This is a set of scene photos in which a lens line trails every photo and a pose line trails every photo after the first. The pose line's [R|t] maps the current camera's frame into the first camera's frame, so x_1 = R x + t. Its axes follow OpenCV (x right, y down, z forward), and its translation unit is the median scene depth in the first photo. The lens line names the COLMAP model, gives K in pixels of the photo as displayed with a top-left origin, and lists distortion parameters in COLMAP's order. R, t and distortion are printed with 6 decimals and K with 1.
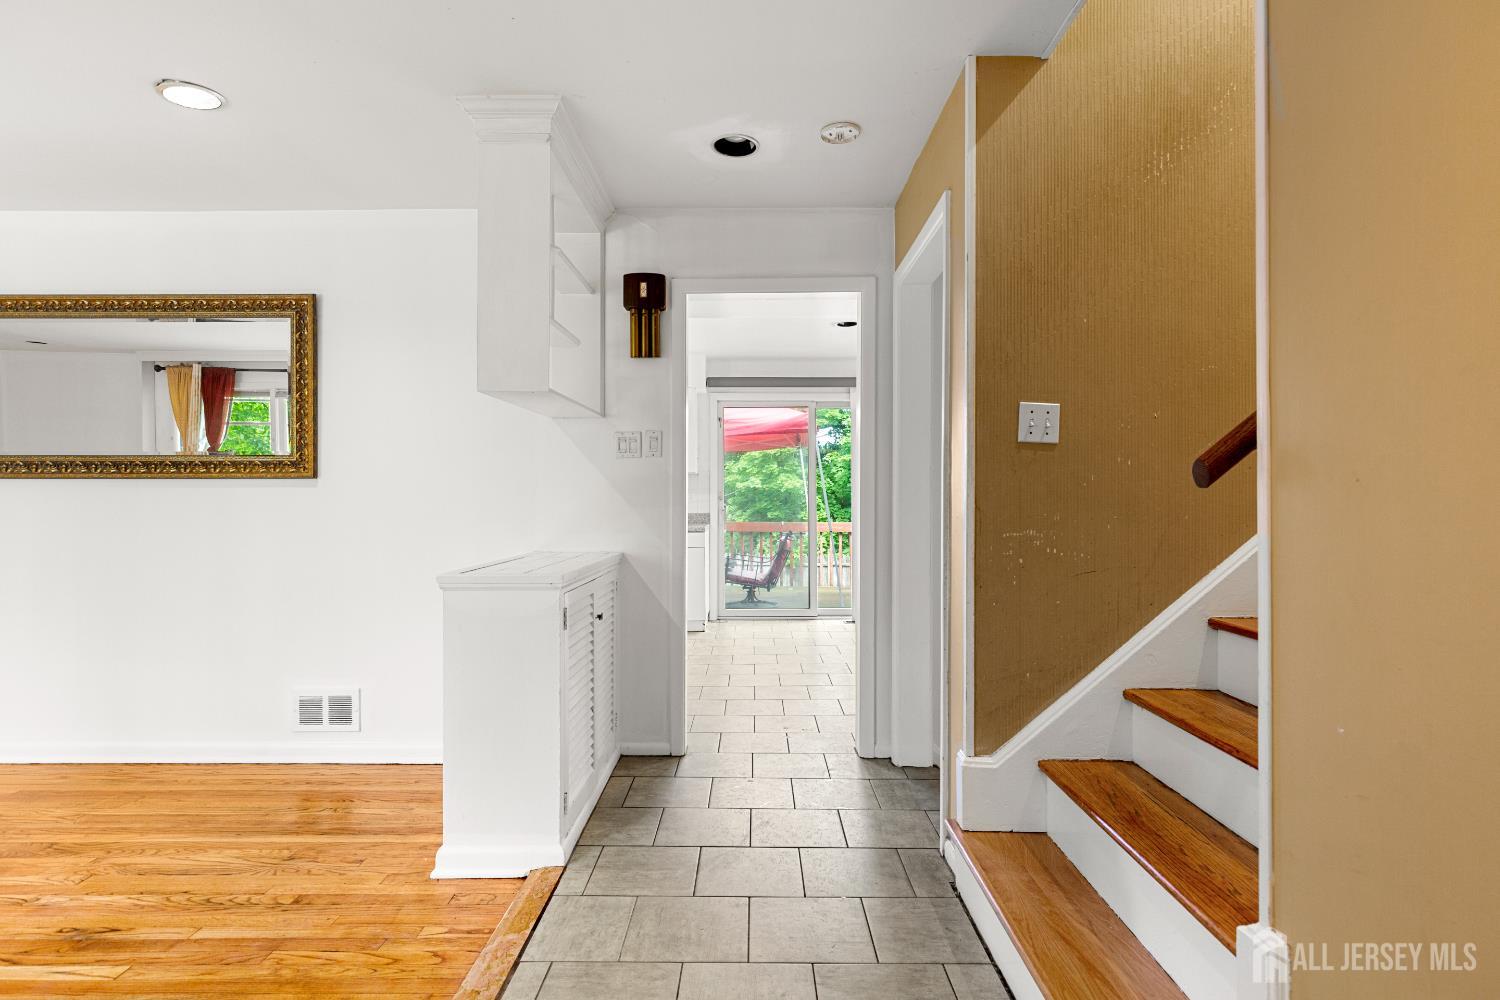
lens RADIAL K [[772.8, 0, 738.8], [0, 772.8, 499.8], [0, 0, 1]] dist [-0.000631, -0.000681]
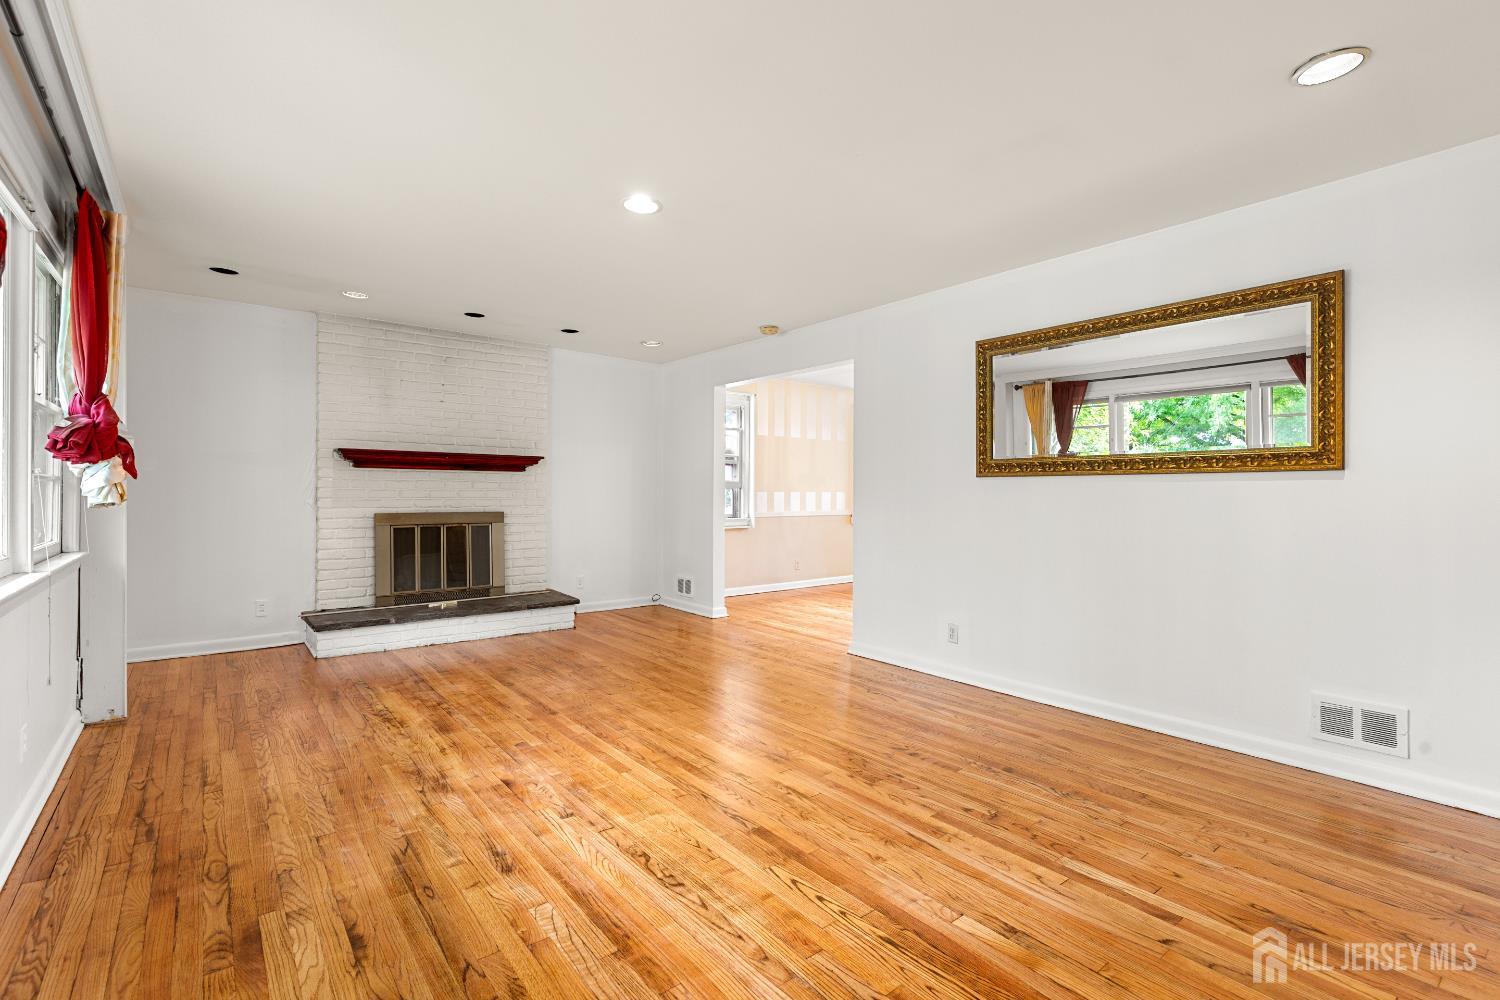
lens RADIAL K [[684.0, 0, 750.0], [0, 684.0, 500.0], [0, 0, 1]] dist [0.002948, -0.000099]
pose [[0.627758, 0.010087, -0.778343, -0.356465], [-0.004216, 0.999945, 0.009559, 0.003119], [0.778397, -0.002719, 0.627766, -0.064634]]
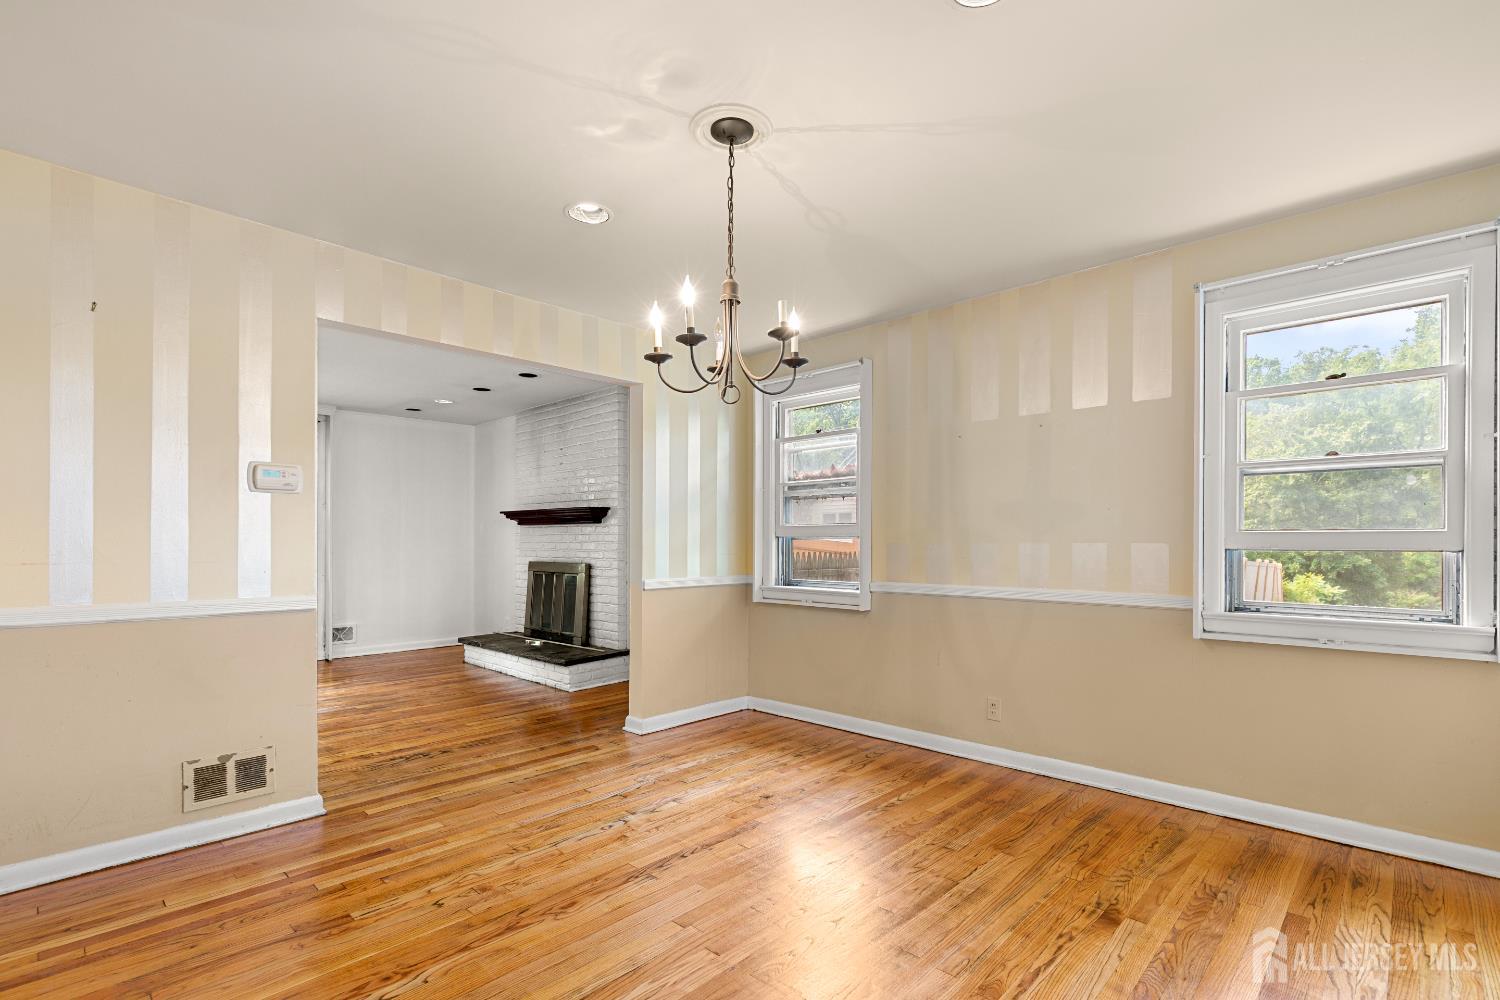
lens RADIAL K [[693.8, 0, 748.4], [0, 693.8, 542.8], [0, 0, 1]] dist [-0.000068, -0.000288]
pose [[-0.683194, -0.004923, -0.730220, -1.070915], [-0.004119, 0.999987, -0.002888, 0.002630], [0.730225, 0.001034, -0.683206, 2.016105]]
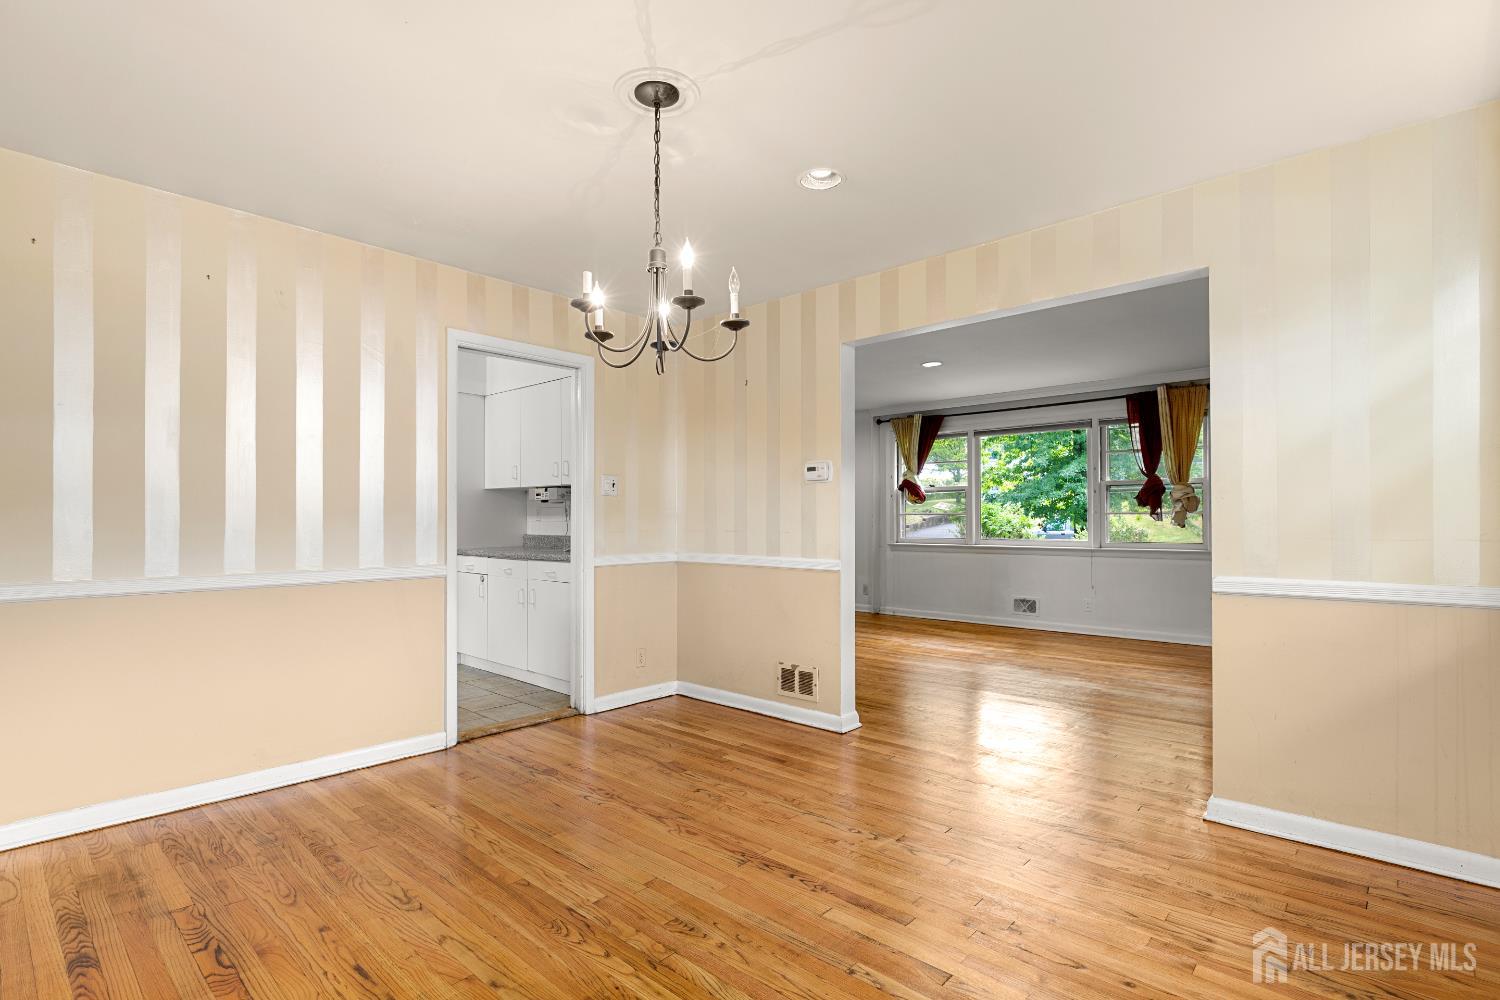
lens RADIAL K [[730.3, 0, 745.9], [0, 730.3, 513.7], [0, 0, 1]] dist [-0.016590, 0.000210]
pose [[-0.739869, 0.002340, 0.672746, -1.994702], [-0.001398, 0.999986, -0.005015, -0.000255], [-0.672749, -0.004651, -0.739856, 1.994271]]
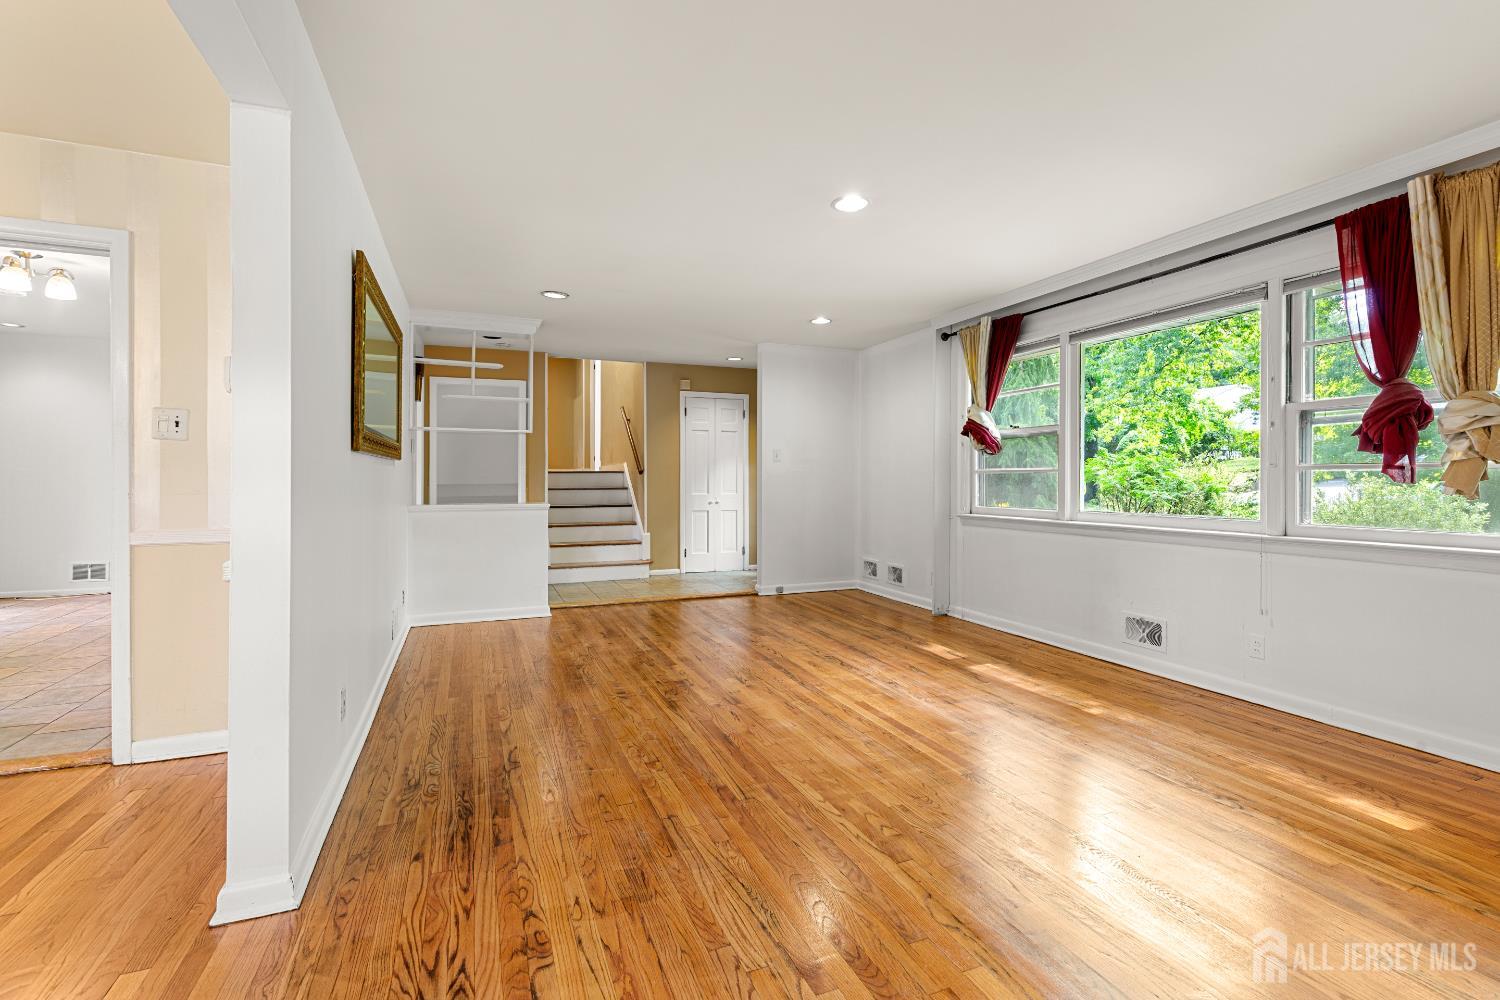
lens RADIAL K [[687.2, 0, 750.5], [0, 687.2, 483.8], [0, 0, 1]] dist [0.003017, -0.000164]
pose [[-0.385327, -0.008915, 0.922737, -1.965413], [-0.002200, 0.999959, 0.008742, 0.004013], [-0.922777, 0.001339, -0.385331, 0.877082]]
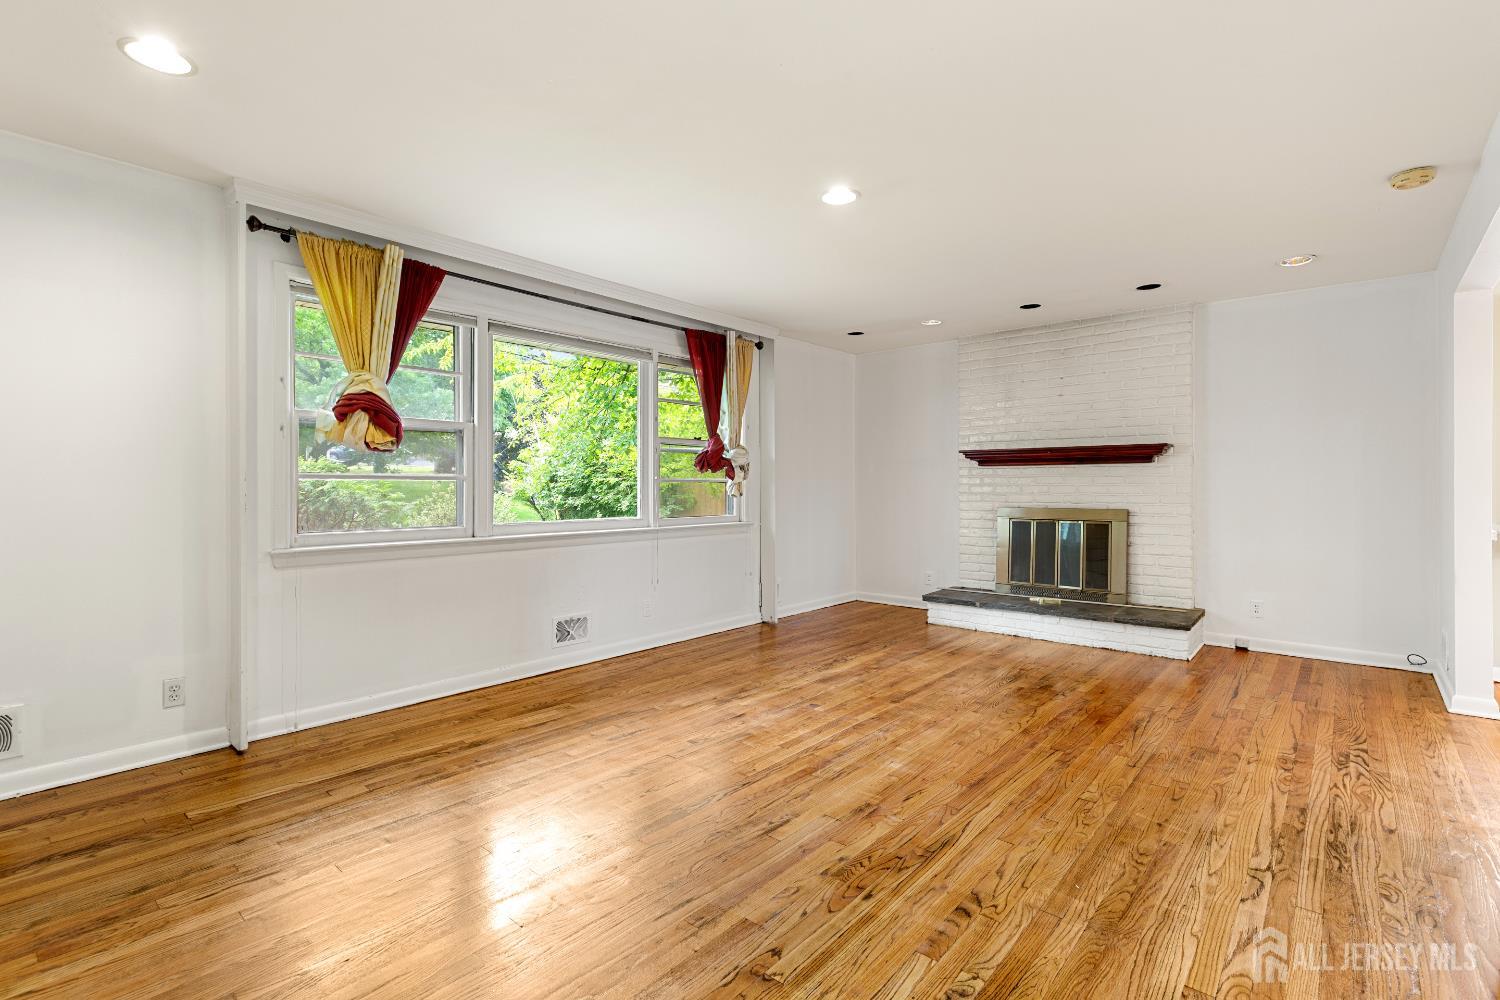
lens RADIAL K [[687.2, 0, 750.5], [0, 687.2, 483.8], [0, 0, 1]] dist [0.003017, -0.000164]
pose [[-0.647103, -0.005629, -0.762382, -0.384096], [-0.000527, 0.999976, -0.006936, 0.005598], [0.762403, -0.004087, -0.647090, 0.875635]]
